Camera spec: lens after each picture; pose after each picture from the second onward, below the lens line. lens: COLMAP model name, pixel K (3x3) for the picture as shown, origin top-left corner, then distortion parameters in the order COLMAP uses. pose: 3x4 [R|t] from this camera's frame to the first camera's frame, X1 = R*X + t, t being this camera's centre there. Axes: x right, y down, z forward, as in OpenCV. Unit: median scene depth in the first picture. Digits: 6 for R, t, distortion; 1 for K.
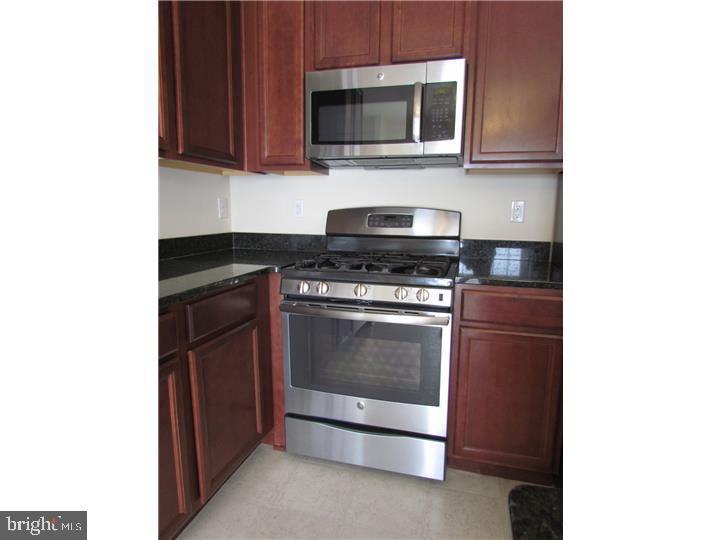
lens RADIAL K [[388.7, 0, 360.0], [0, 388.7, 270.0], [0, 0, 1]] dist [-0.013206, -0.000223]
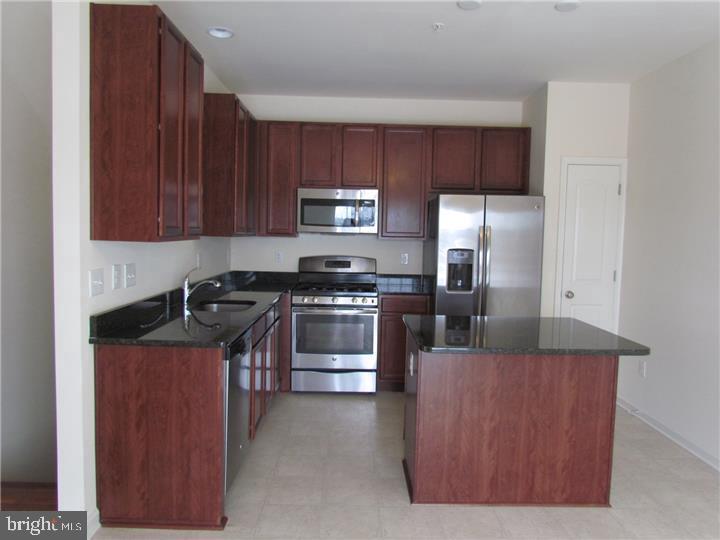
lens RADIAL K [[512.8, 0, 363.3], [0, 512.8, 271.6], [0, 0, 1]] dist [-0.023182, -0.002855]
pose [[0.955166, -0.012891, 0.295790, -0.593434], [0.034870, 0.996997, -0.069152, 0.086779], [-0.294011, 0.076366, 0.952747, -1.491564]]
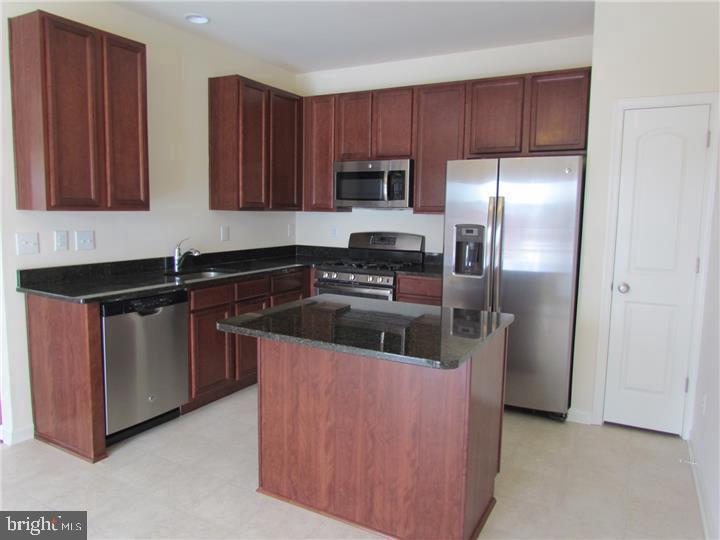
lens RADIAL K [[512.8, 0, 363.3], [0, 512.8, 271.6], [0, 0, 1]] dist [-0.023182, -0.002855]
pose [[0.974815, 0.032654, -0.220610, 0.574331], [-0.040442, 0.998705, -0.030879, 0.094655], [0.219316, 0.039023, 0.974873, -1.395988]]
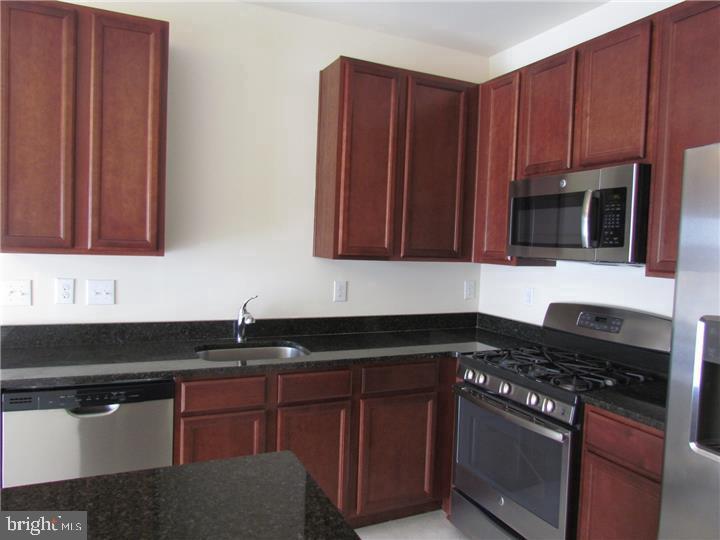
lens RADIAL K [[512.8, 0, 363.3], [0, 512.8, 271.6], [0, 0, 1]] dist [-0.023182, -0.002855]
pose [[0.651109, 0.053948, -0.757065, 0.714304], [-0.146178, 0.987709, -0.055336, -0.115634], [0.744775, 0.146696, 0.650992, -0.223484]]
